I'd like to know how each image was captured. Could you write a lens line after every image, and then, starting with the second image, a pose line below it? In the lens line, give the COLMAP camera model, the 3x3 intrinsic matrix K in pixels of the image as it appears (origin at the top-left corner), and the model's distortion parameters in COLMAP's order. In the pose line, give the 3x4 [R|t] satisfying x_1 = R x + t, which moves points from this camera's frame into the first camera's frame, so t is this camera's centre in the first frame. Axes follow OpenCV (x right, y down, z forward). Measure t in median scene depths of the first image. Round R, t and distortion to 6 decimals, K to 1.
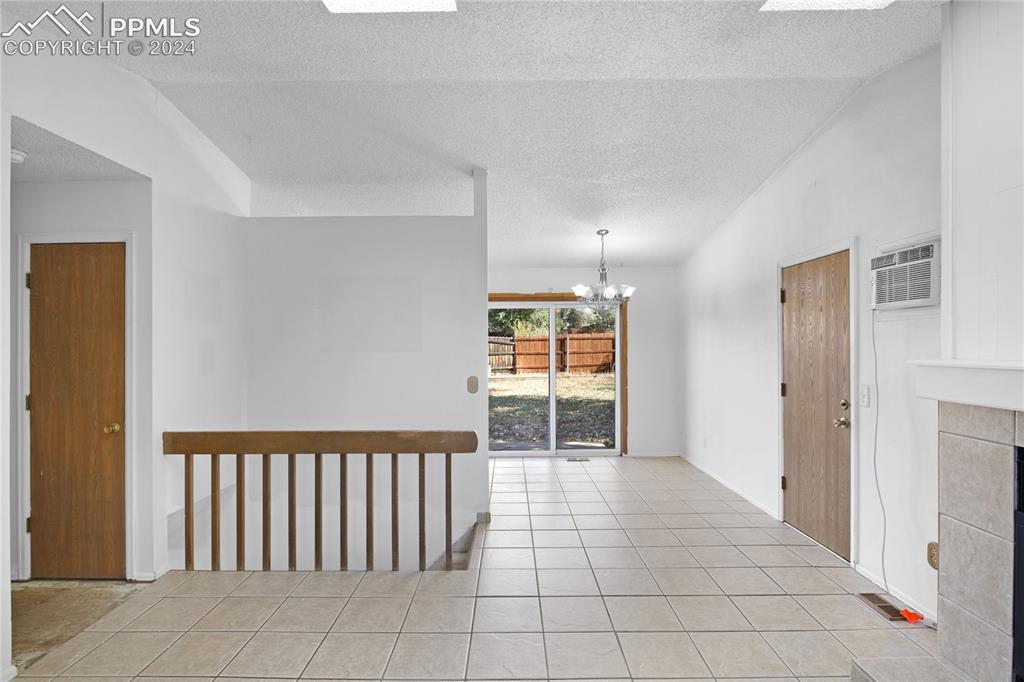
lens RADIAL K [[534.0, 0, 512.0], [0, 534.0, 341.0], [0, 0, 1]] dist [-0.000704, 0.000214]
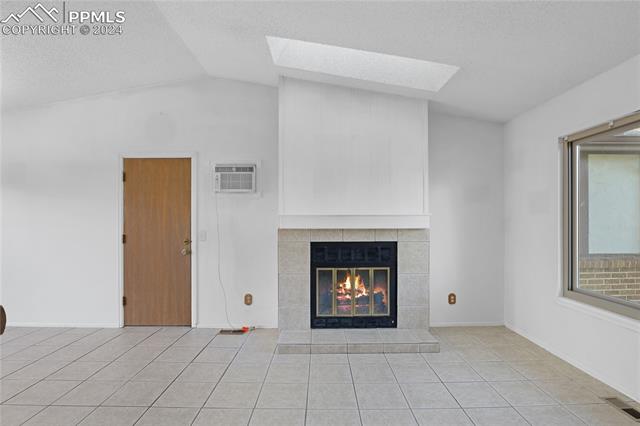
lens RADIAL K [[338.5, 0, 320.0], [0, 338.5, 213.0], [0, 0, 1]] dist [-0.002337, -0.000711]
pose [[0.002935, 0.020792, 0.999780, -0.556481], [-0.006920, 0.999760, -0.020772, 0.041777], [-0.999972, -0.006857, 0.003078, 0.552322]]
